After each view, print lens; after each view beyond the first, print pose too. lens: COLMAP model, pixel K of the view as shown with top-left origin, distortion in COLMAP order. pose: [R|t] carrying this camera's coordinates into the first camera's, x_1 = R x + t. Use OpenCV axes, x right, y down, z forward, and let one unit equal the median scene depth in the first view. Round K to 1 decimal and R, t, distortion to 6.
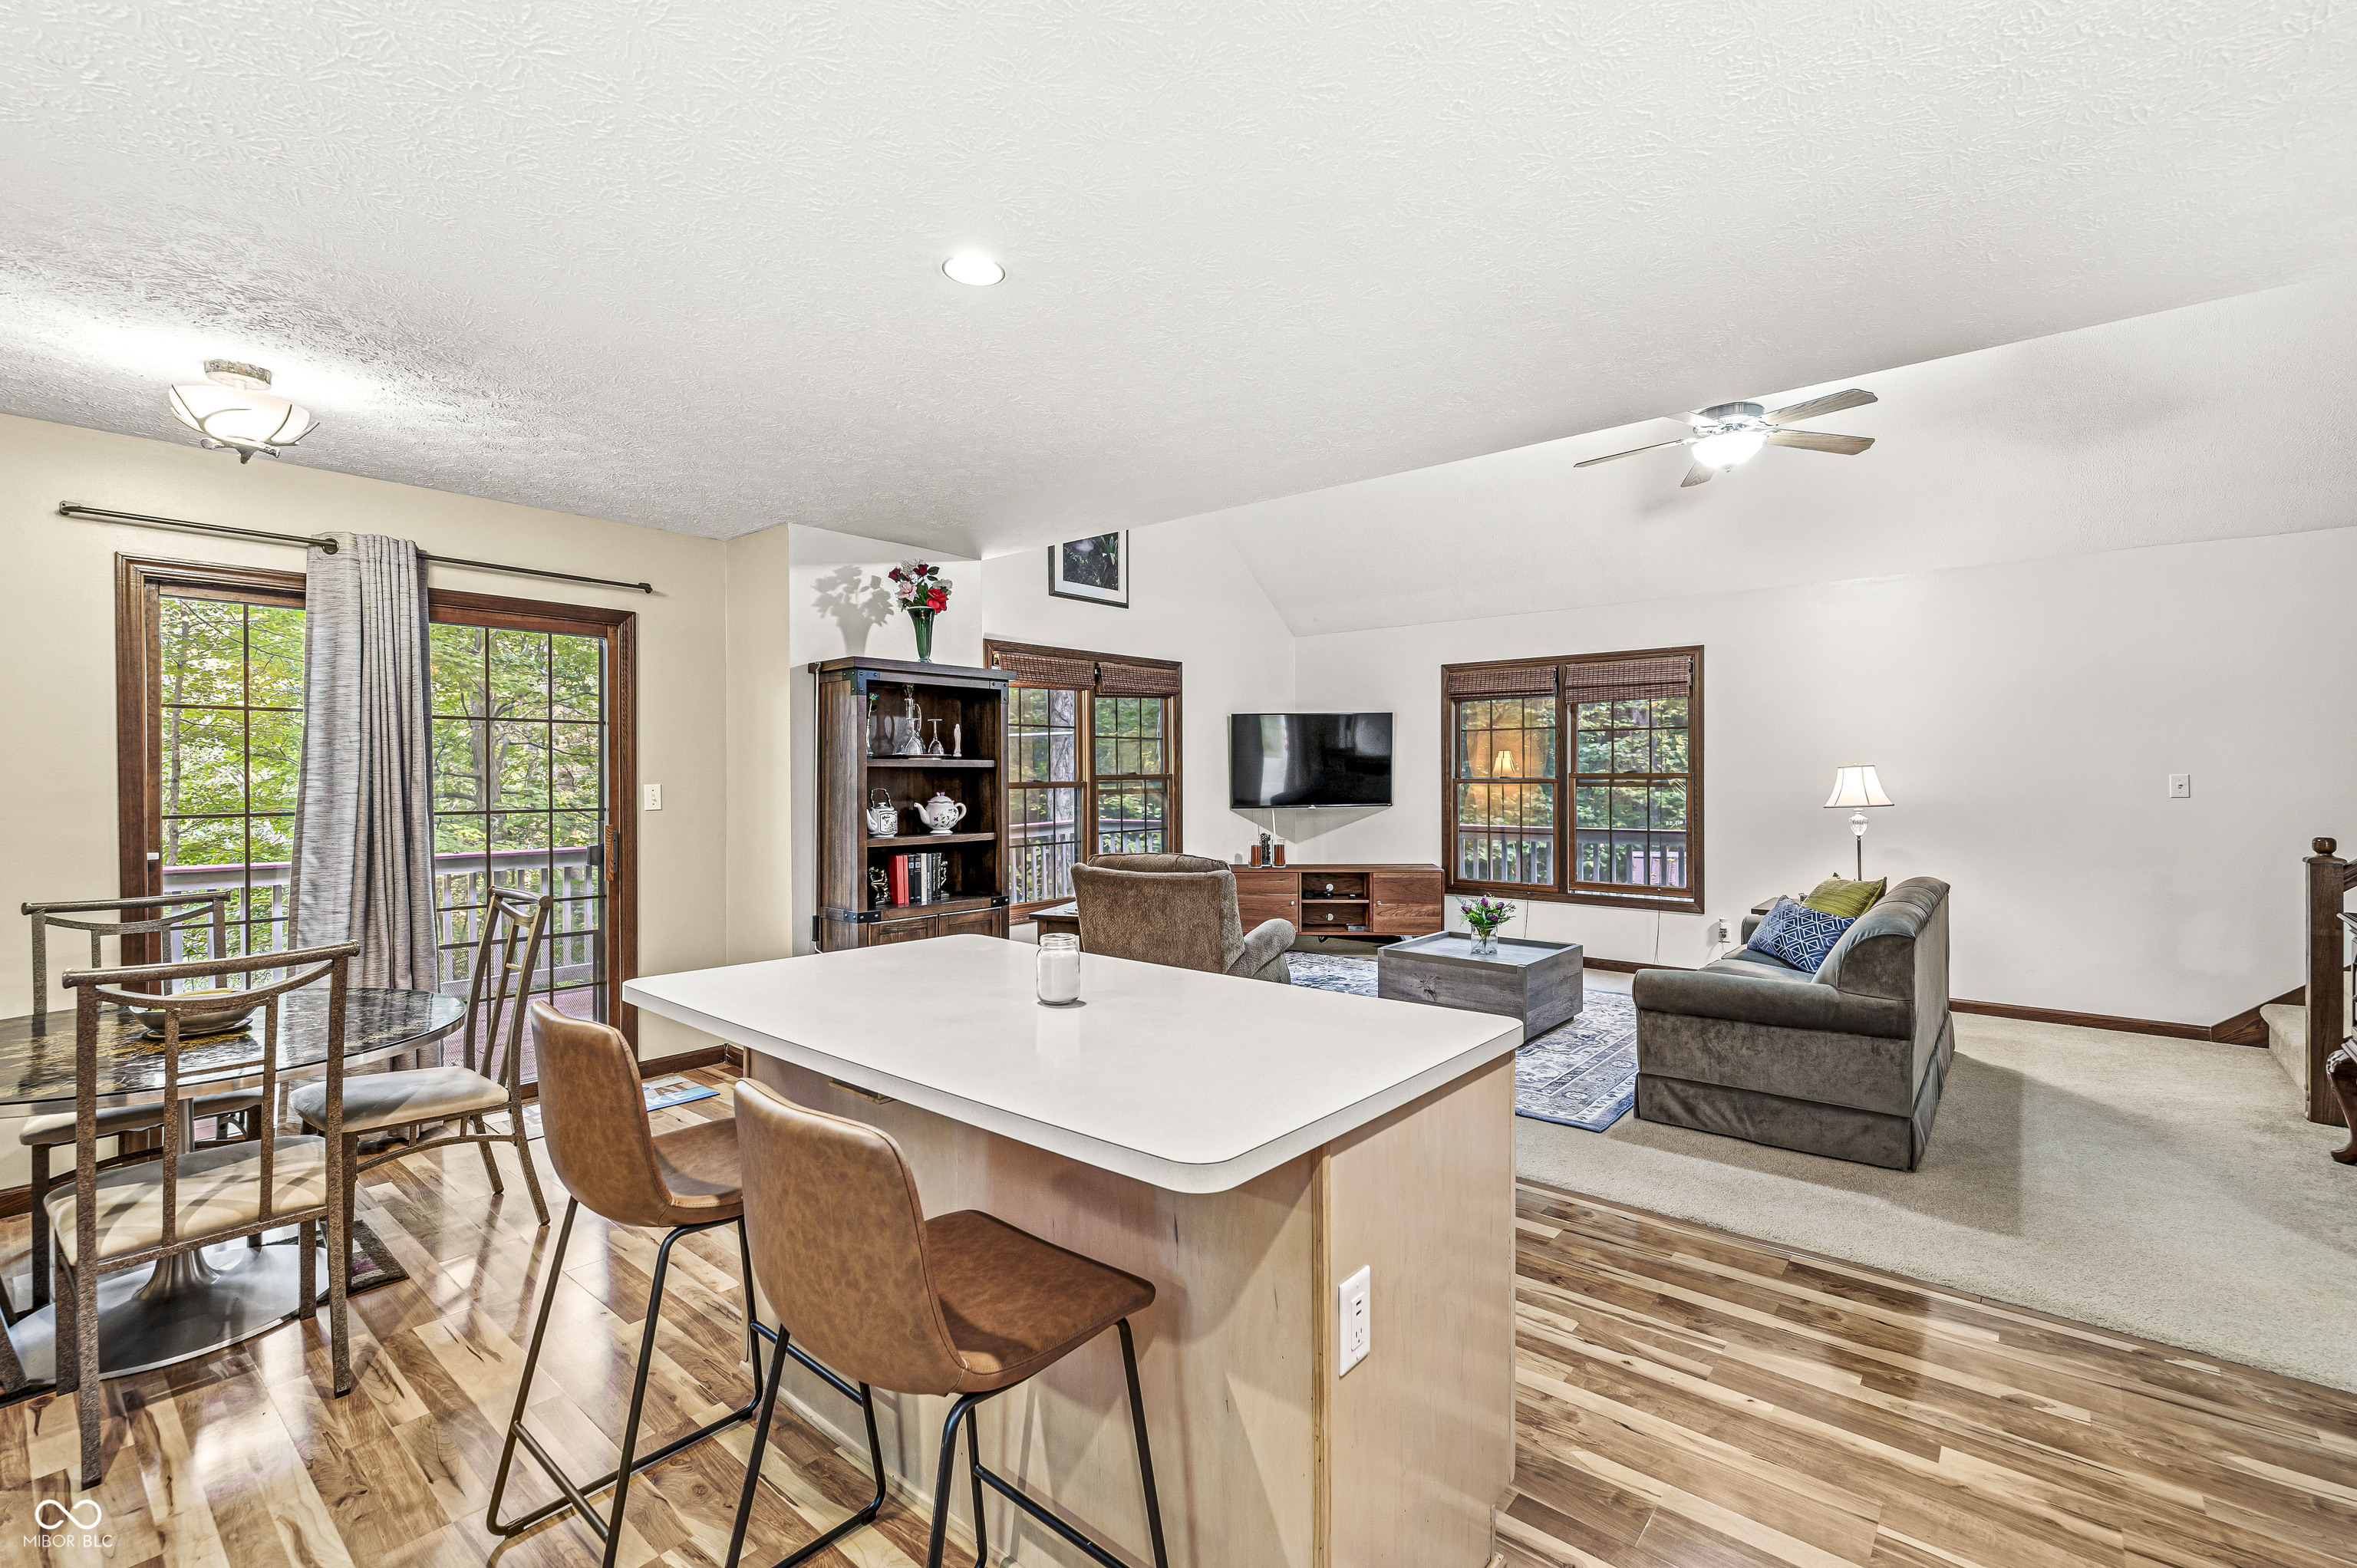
lens RADIAL K [[1034.6, 0, 1184.6], [0, 1034.6, 772.3], [0, 0, 1]] dist [-0.001603, 0.000391]
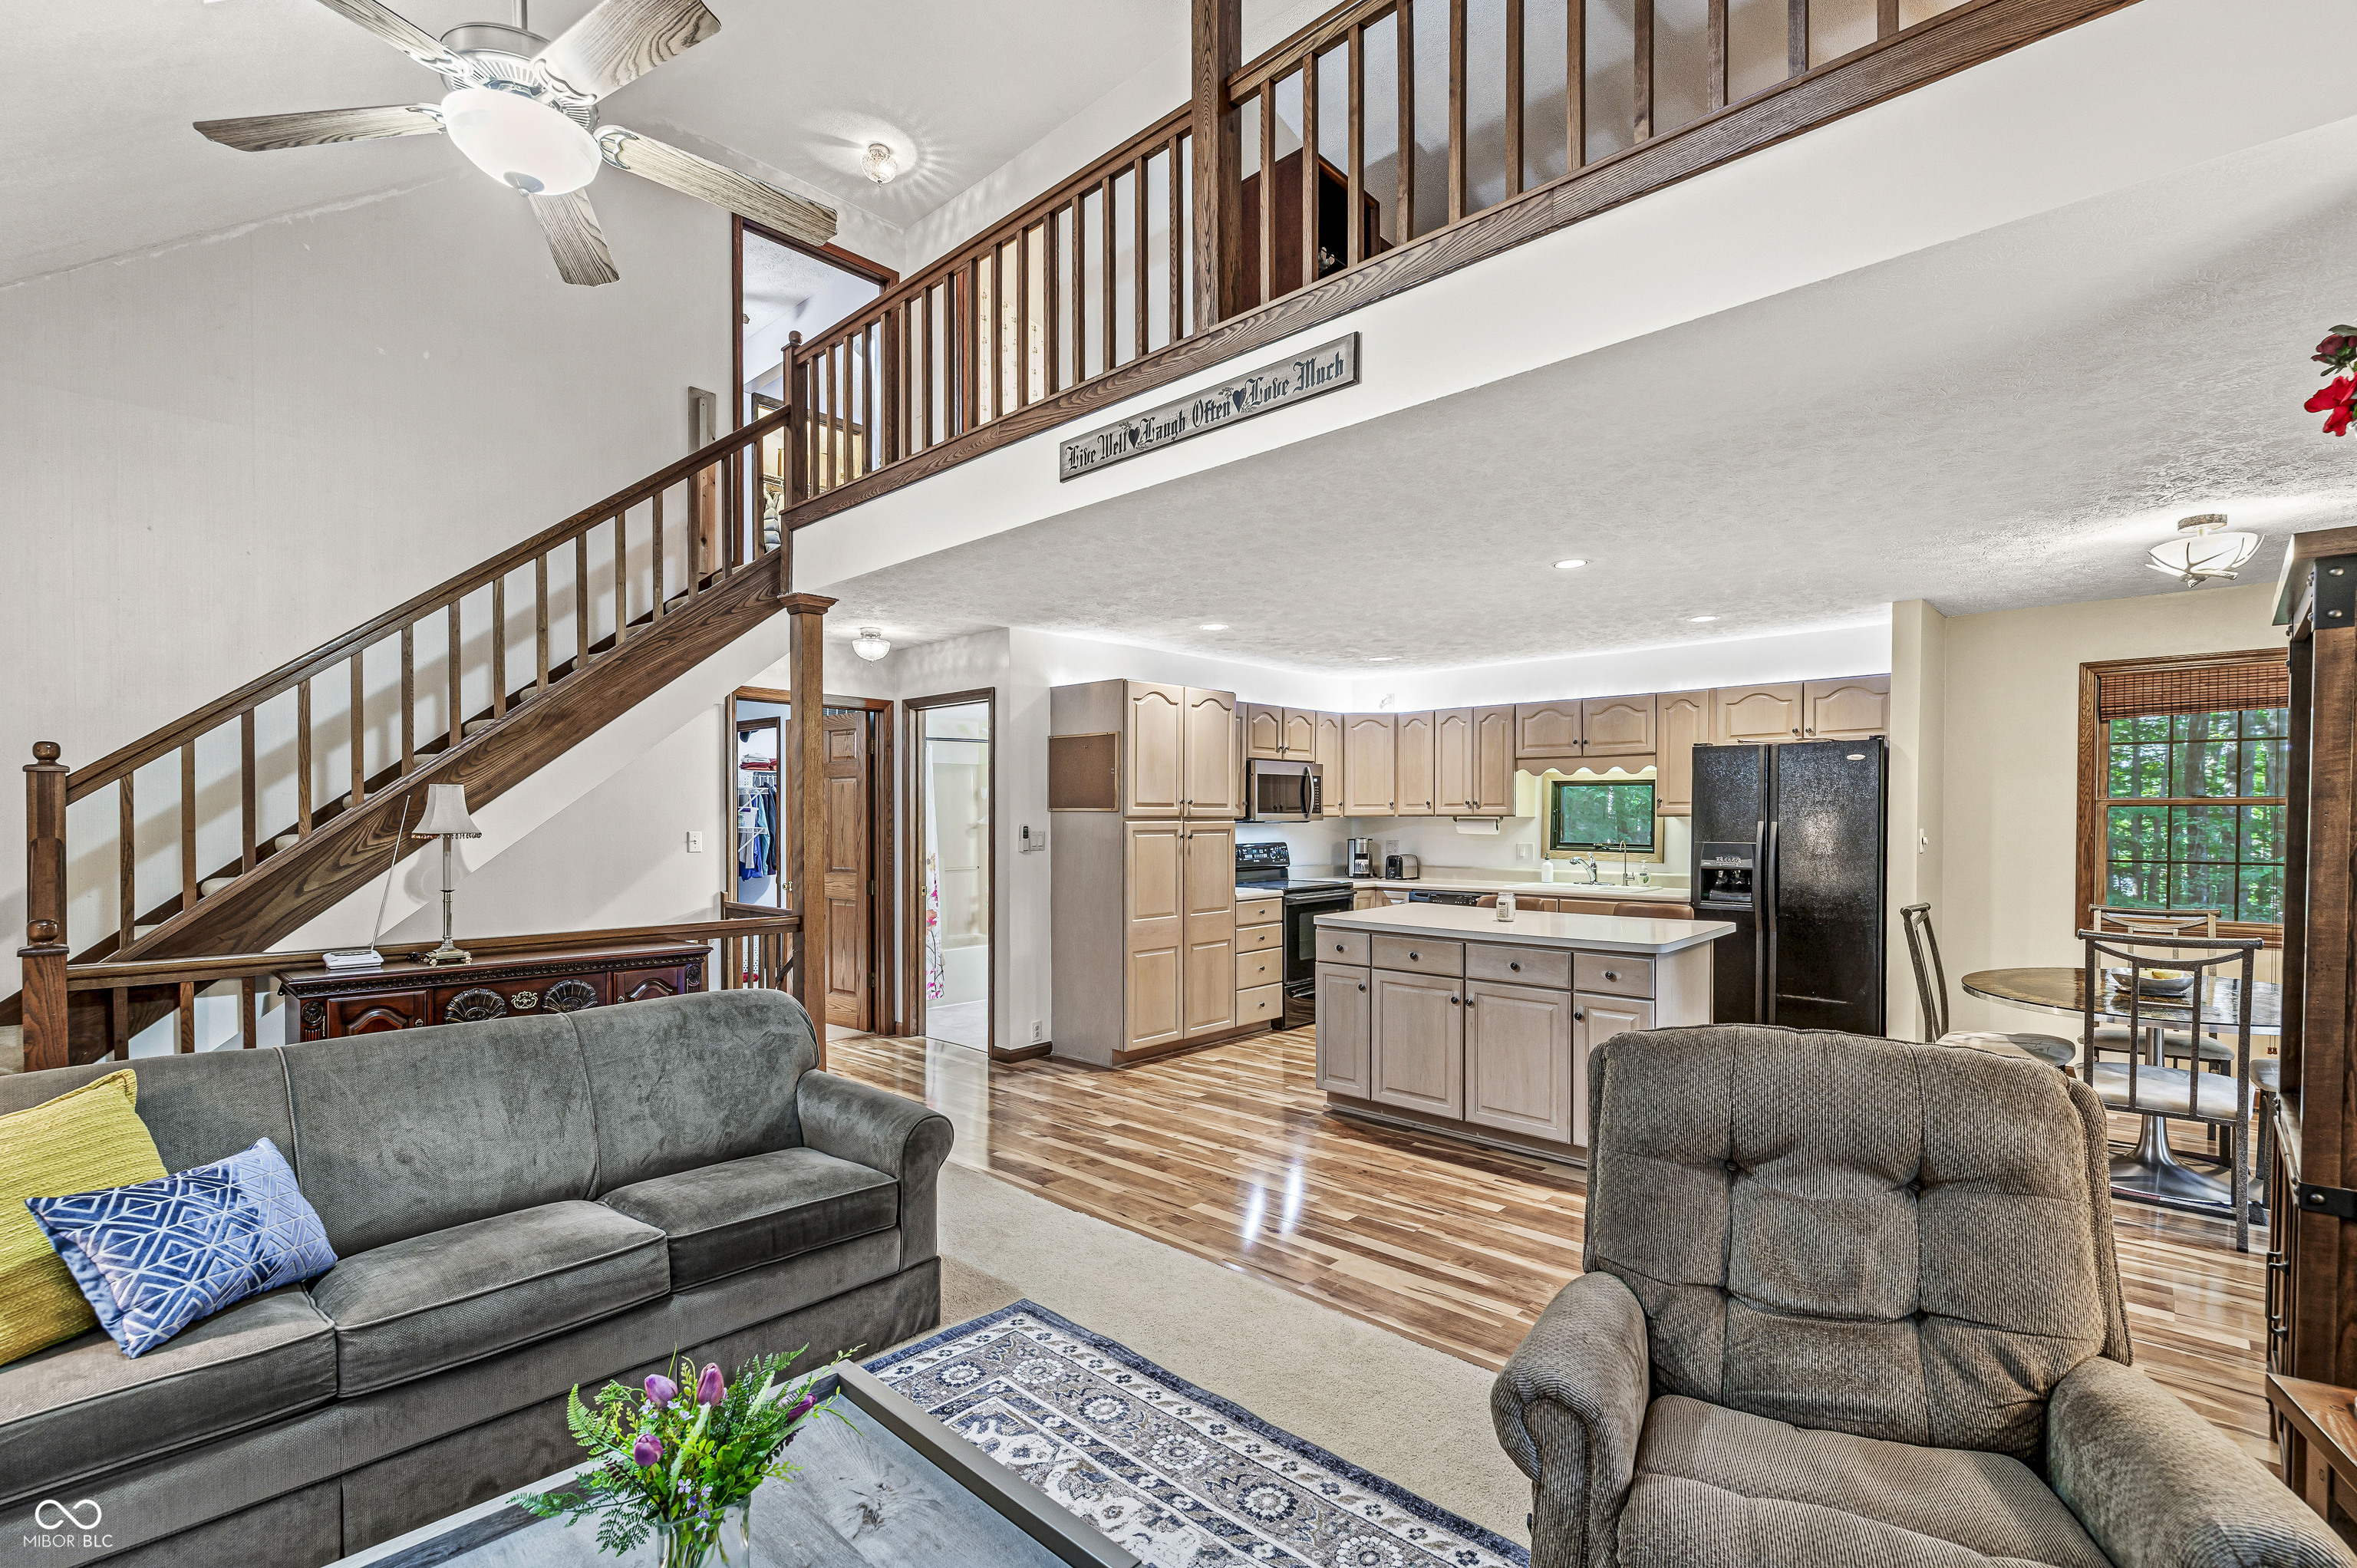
lens RADIAL K [[1034.6, 0, 1180.2], [0, 1034.6, 835.9], [0, 0, 1]] dist [-0.001603, 0.000391]
pose [[-0.998671, 0.002675, 0.051466, 0.205029], [0.003746, 0.999778, 0.020717, -0.006505], [-0.051399, 0.020883, -0.998460, 1.415956]]
